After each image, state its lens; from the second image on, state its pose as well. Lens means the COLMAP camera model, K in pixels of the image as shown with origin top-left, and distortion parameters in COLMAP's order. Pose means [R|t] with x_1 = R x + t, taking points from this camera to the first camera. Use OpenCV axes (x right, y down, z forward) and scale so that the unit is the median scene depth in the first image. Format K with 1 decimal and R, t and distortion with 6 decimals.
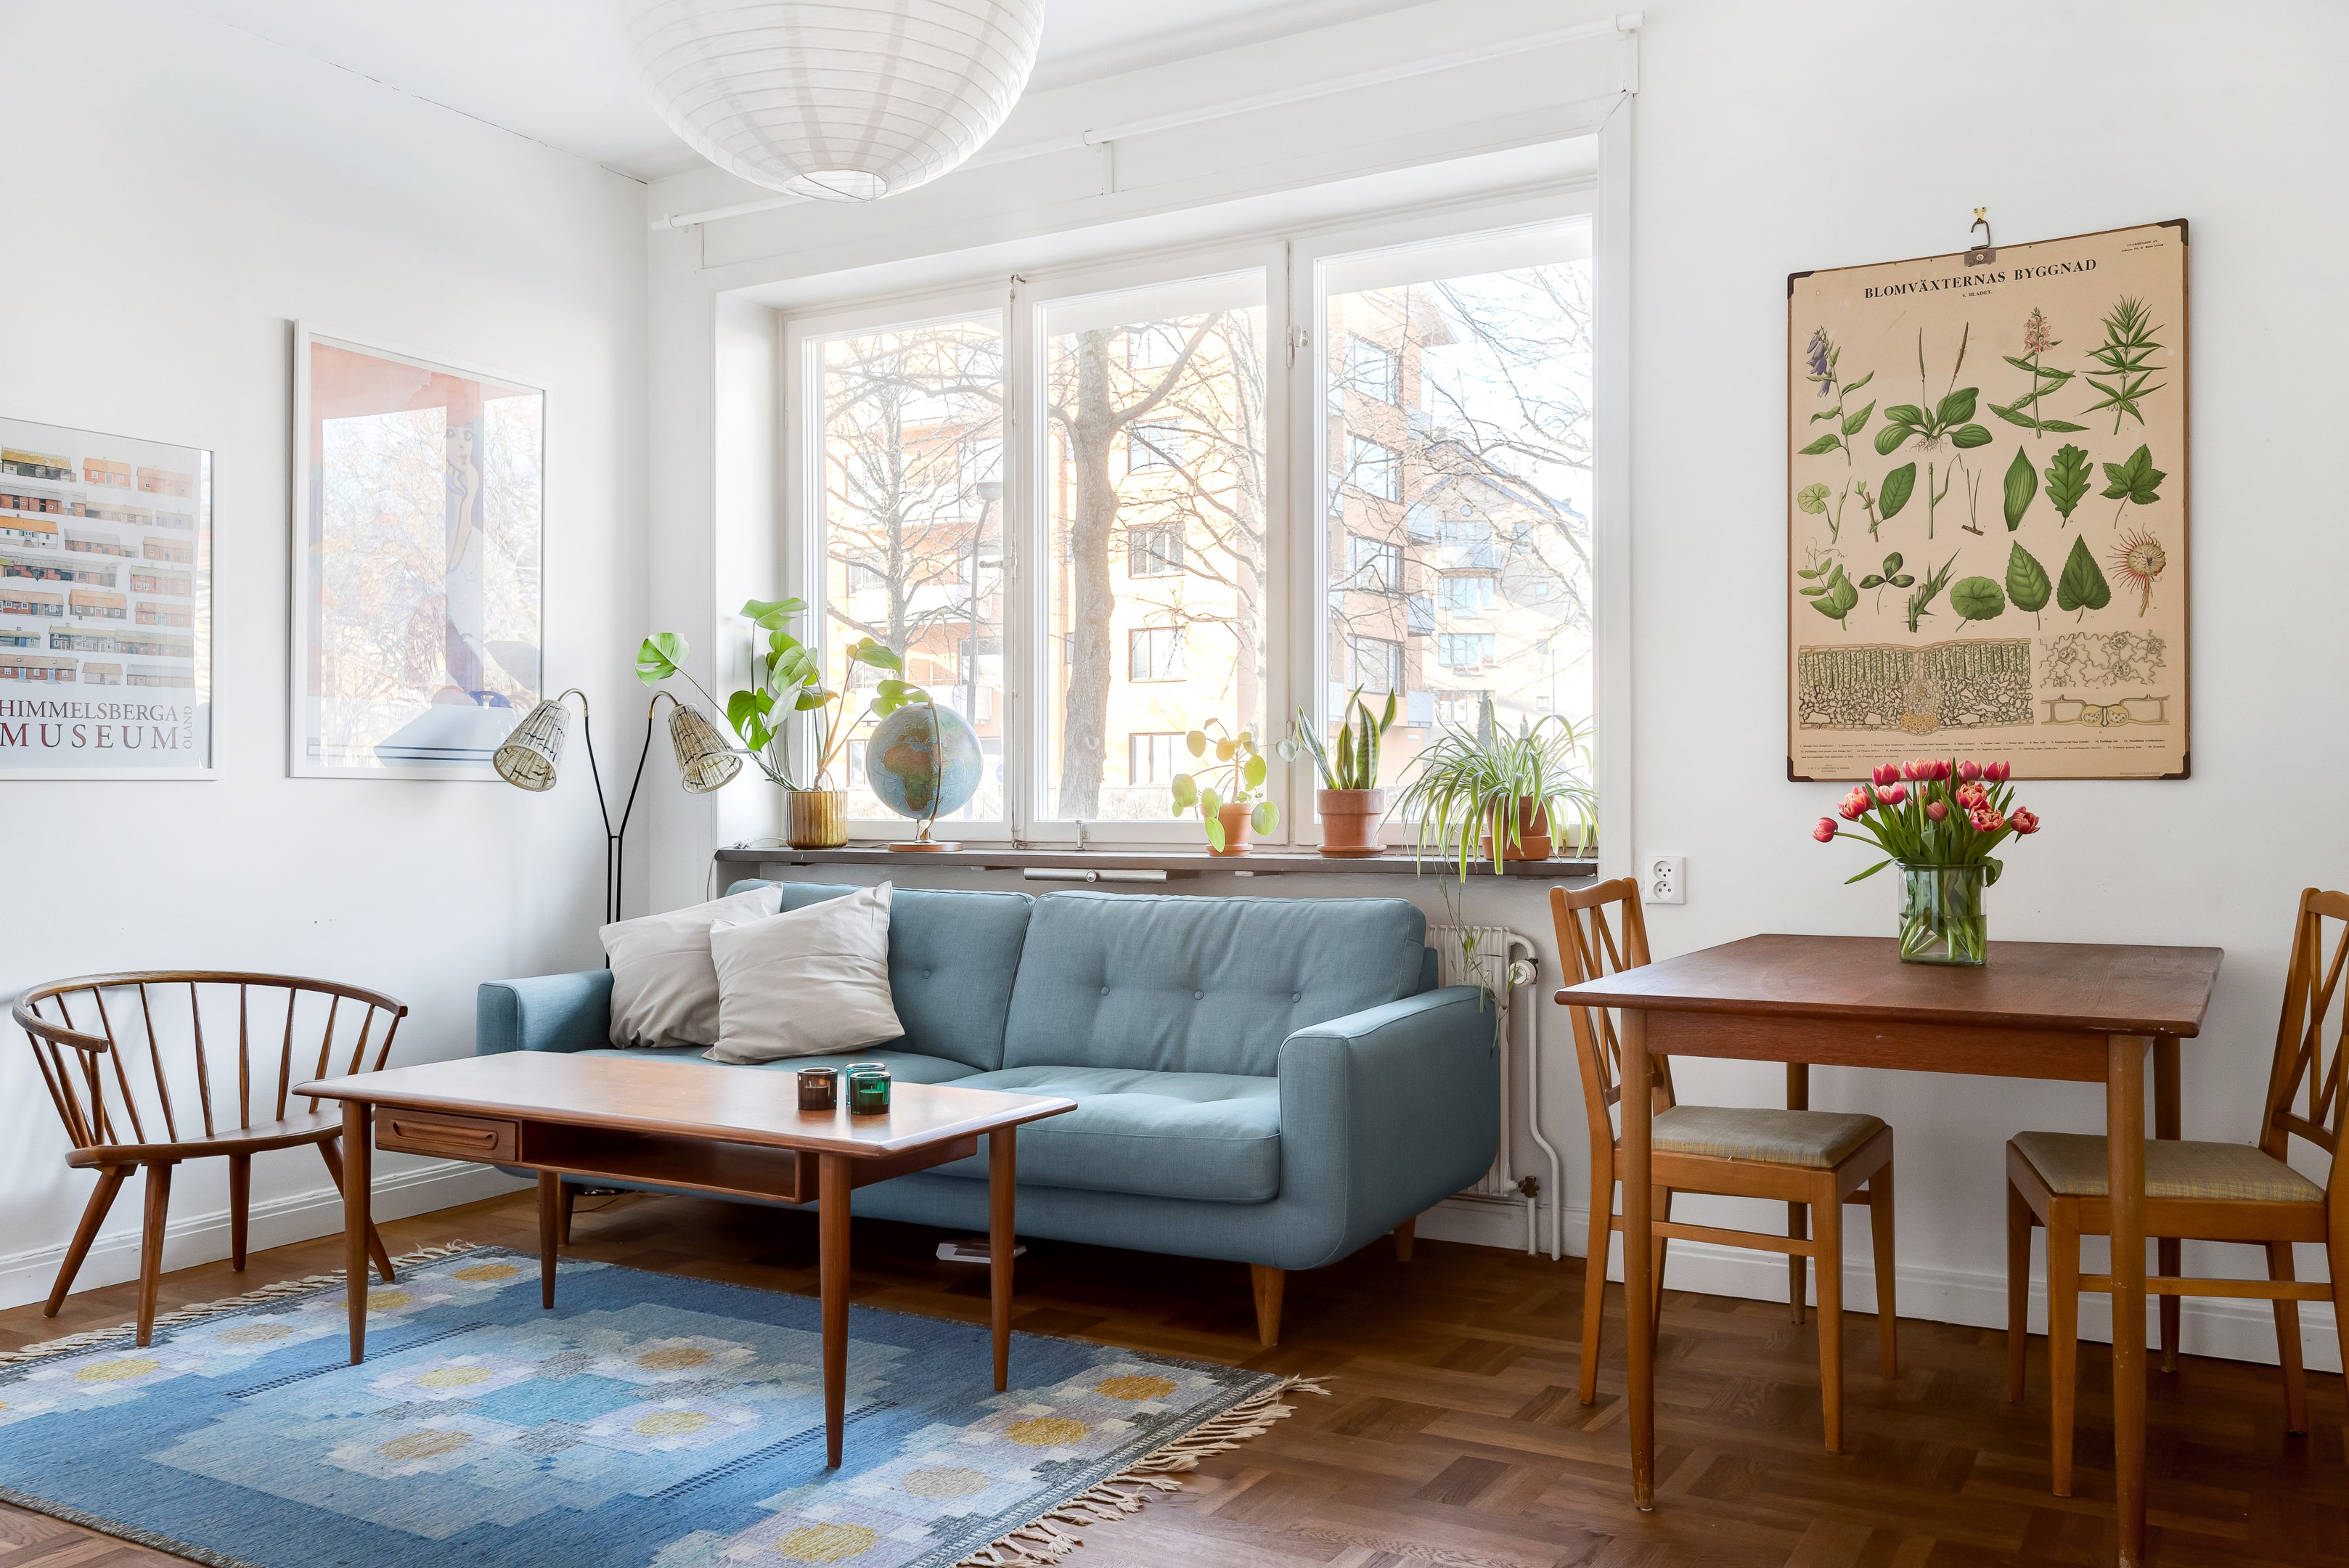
lens RADIAL K [[1876.6, 0, 1182.8], [0, 1876.6, 797.1], [0, 0, 1]] dist [0.010169, -0.005183]
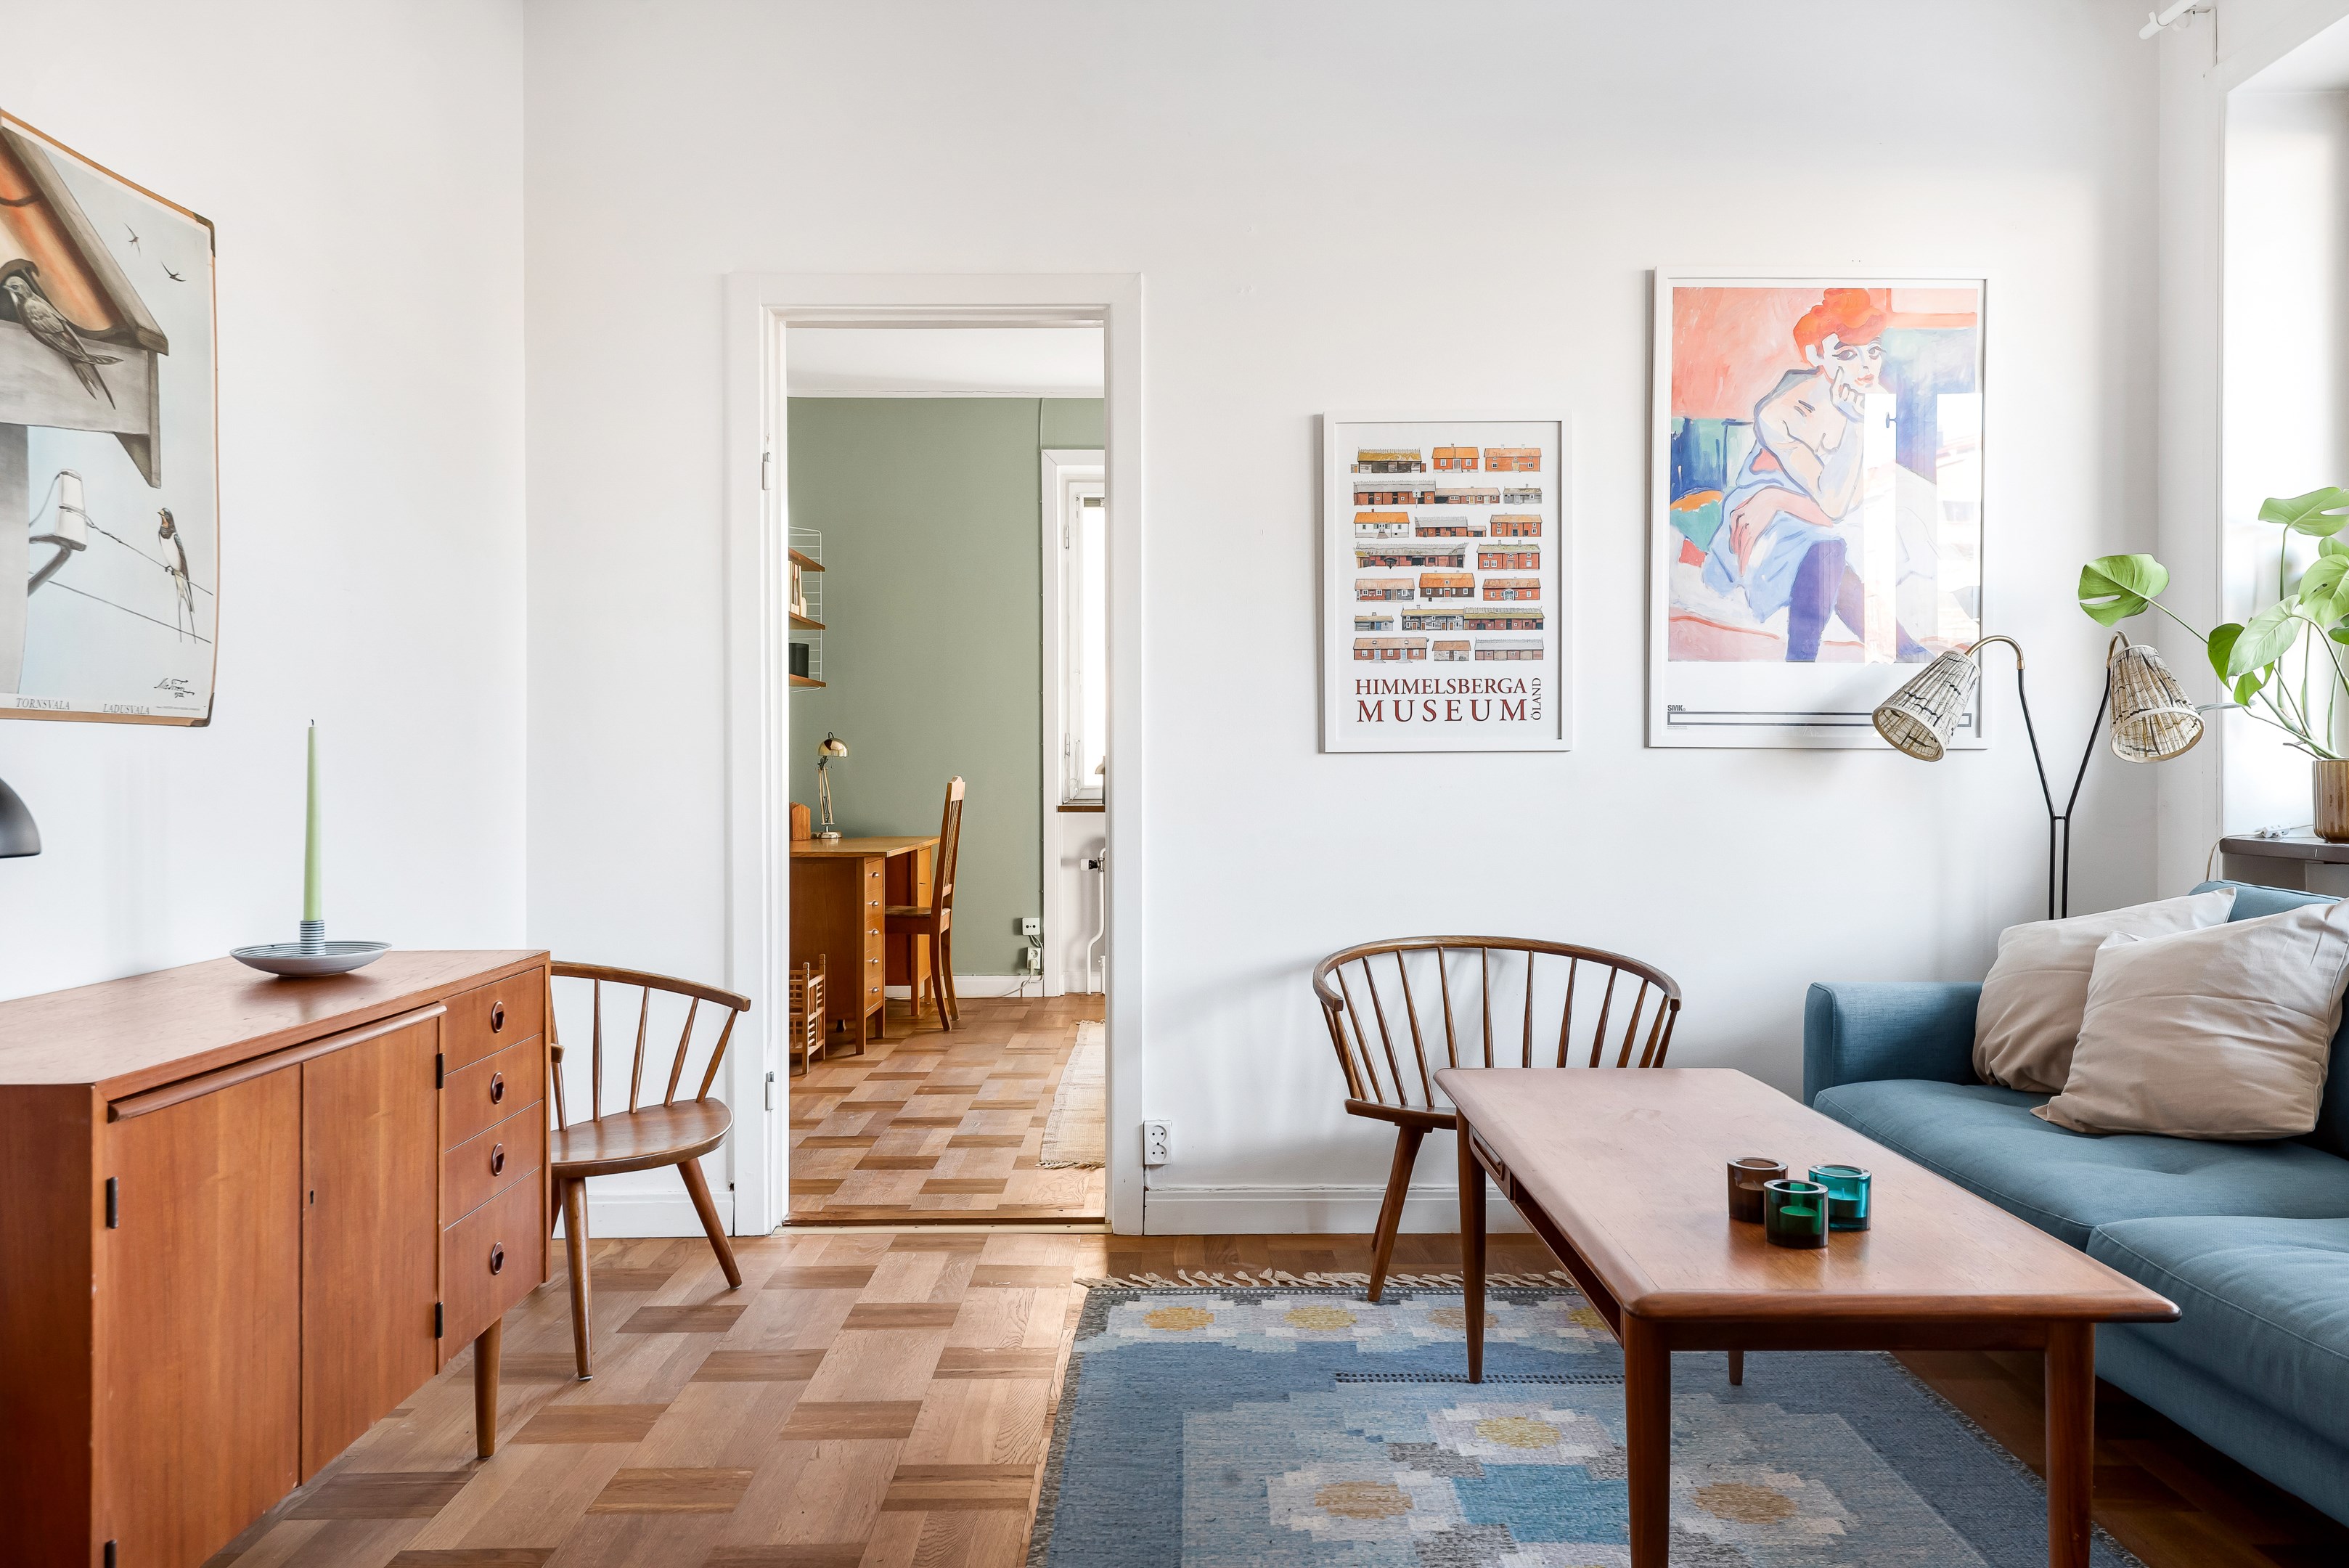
lens RADIAL K [[1759.3, 0, 1181.4], [0, 1759.3, 779.3], [0, 0, 1]] dist [0.004979, -0.001456]
pose [[0.502629, 0.008734, -0.864458, 0.228986], [0.001983, 0.999935, 0.011256, -0.005892], [0.864500, -0.007371, 0.502579, 0.428173]]
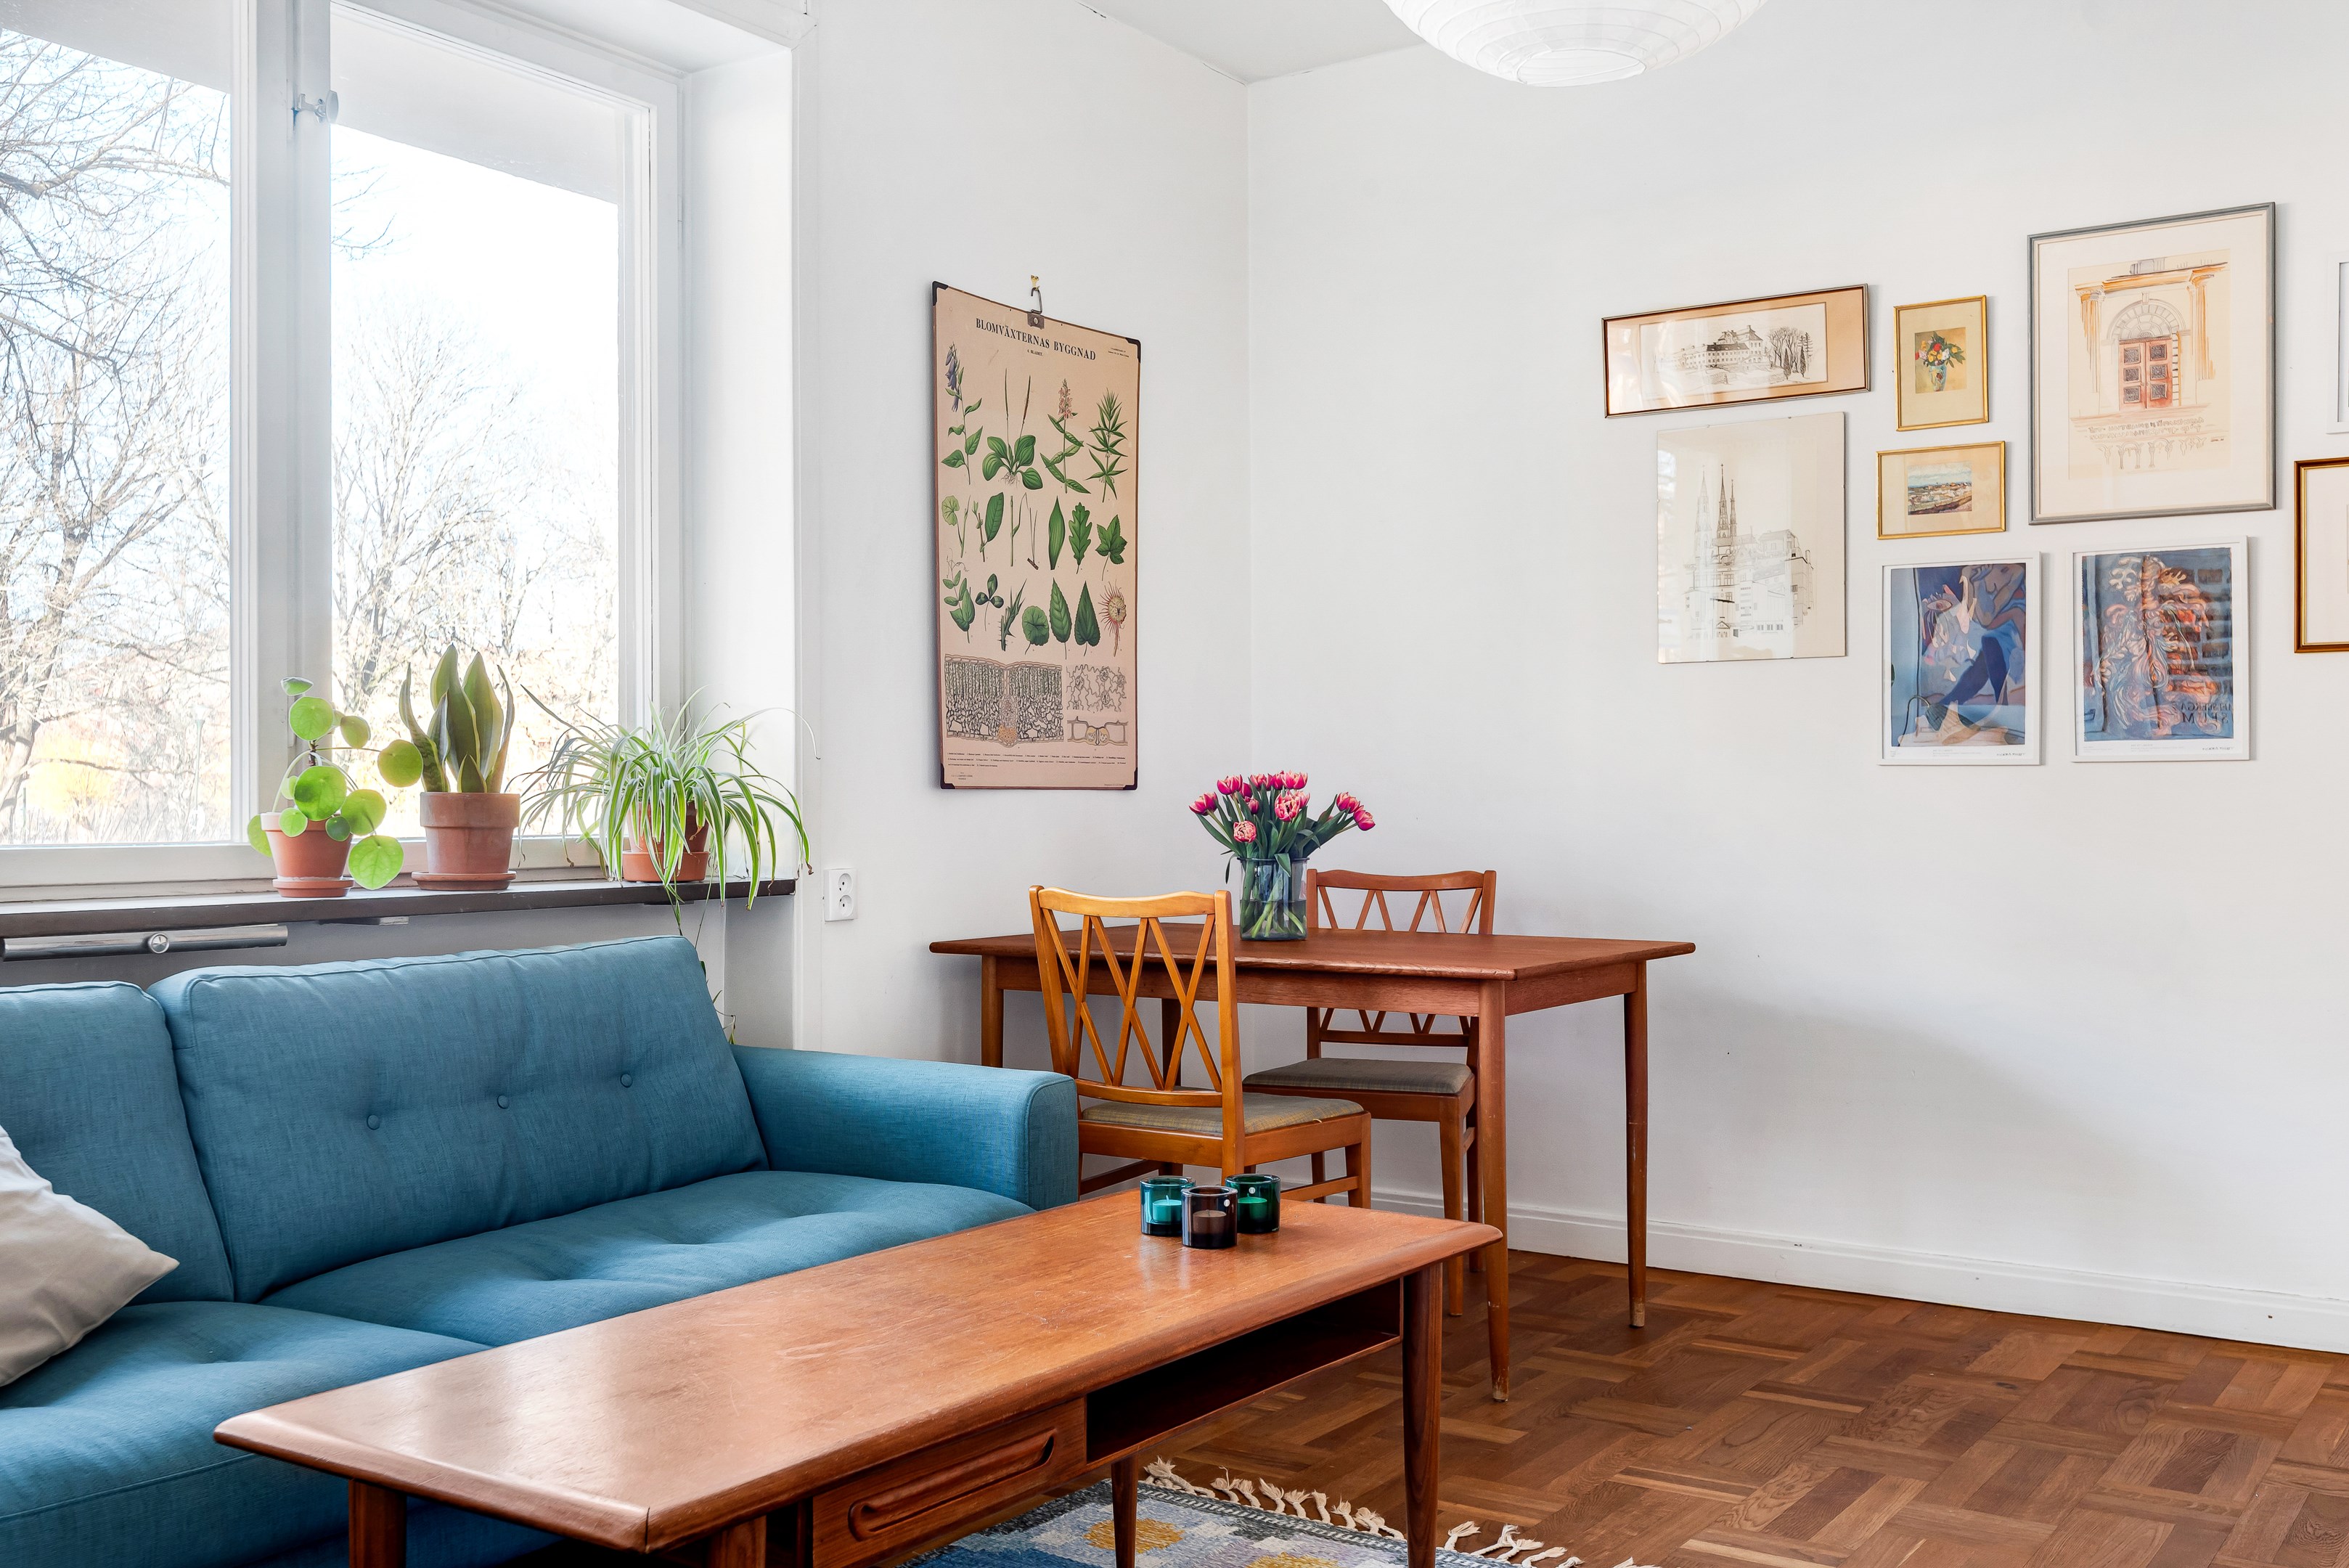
lens RADIAL K [[2260.3, 0, 1178.2], [0, 2260.3, 773.7], [0, 0, 1]] dist [0.008755, 0.000000]
pose [[0.068461, 0.012840, 0.997571, -0.880345], [-0.002625, 0.999916, -0.012690, -0.001235], [-0.997650, -0.001750, 0.068489, 0.800131]]
